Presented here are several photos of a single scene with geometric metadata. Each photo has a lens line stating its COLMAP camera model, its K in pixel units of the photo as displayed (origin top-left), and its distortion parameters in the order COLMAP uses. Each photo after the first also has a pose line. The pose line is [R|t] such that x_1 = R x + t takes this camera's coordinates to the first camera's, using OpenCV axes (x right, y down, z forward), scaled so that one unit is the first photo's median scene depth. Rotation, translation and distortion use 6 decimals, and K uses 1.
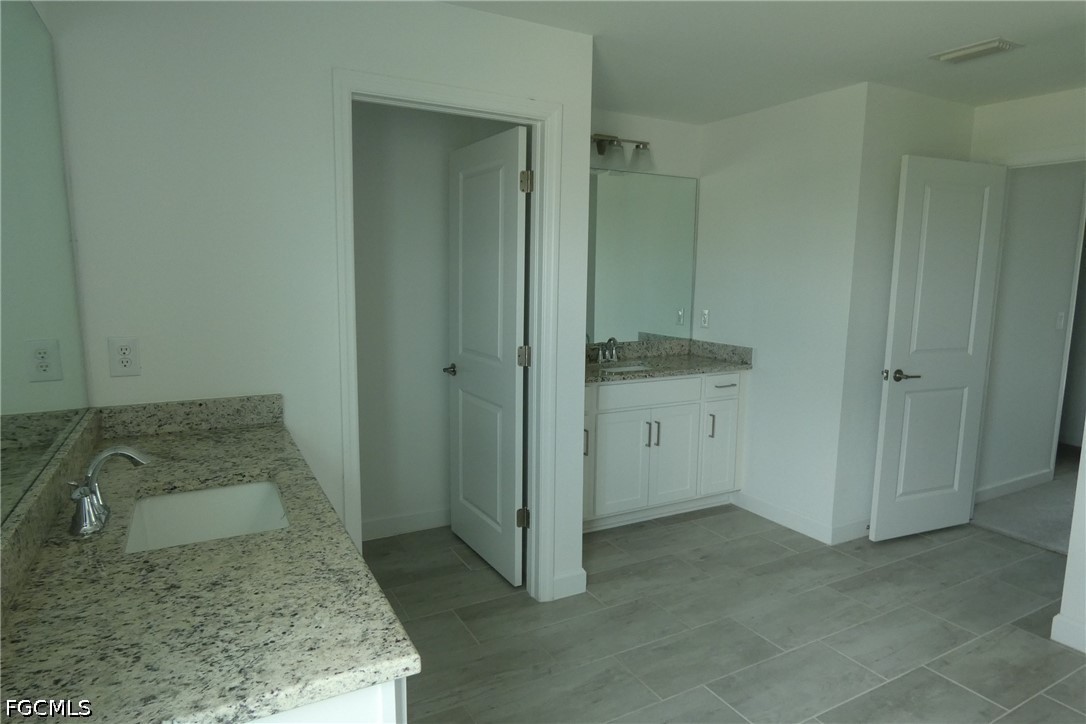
lens RADIAL K [[645.1, 0, 540.5], [0, 645.1, 359.3], [0, 0, 1]] dist [-0.016211, -0.003208]
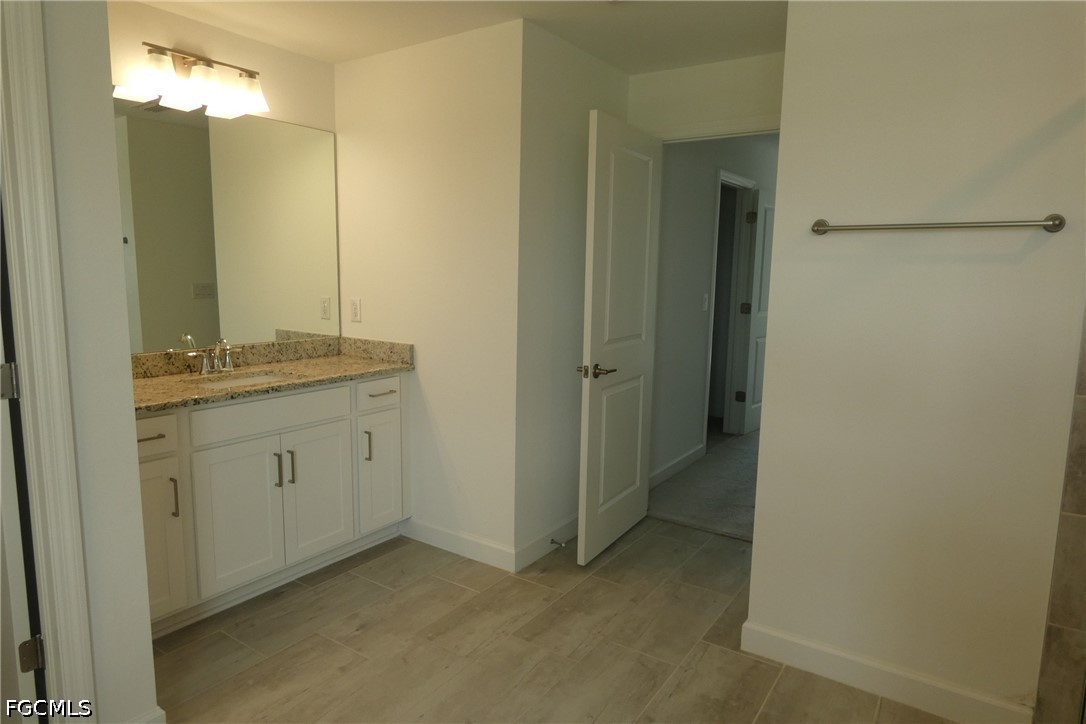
lens RADIAL K [[663.6, 0, 517.6], [0, 663.6, 360.5], [0, 0, 1]] dist [-0.003285, -0.001254]
pose [[0.903978, -0.058838, 0.423511, 0.101712], [0.054944, 0.998260, 0.021409, -0.008497], [-0.424033, 0.003916, 0.905638, 0.204528]]
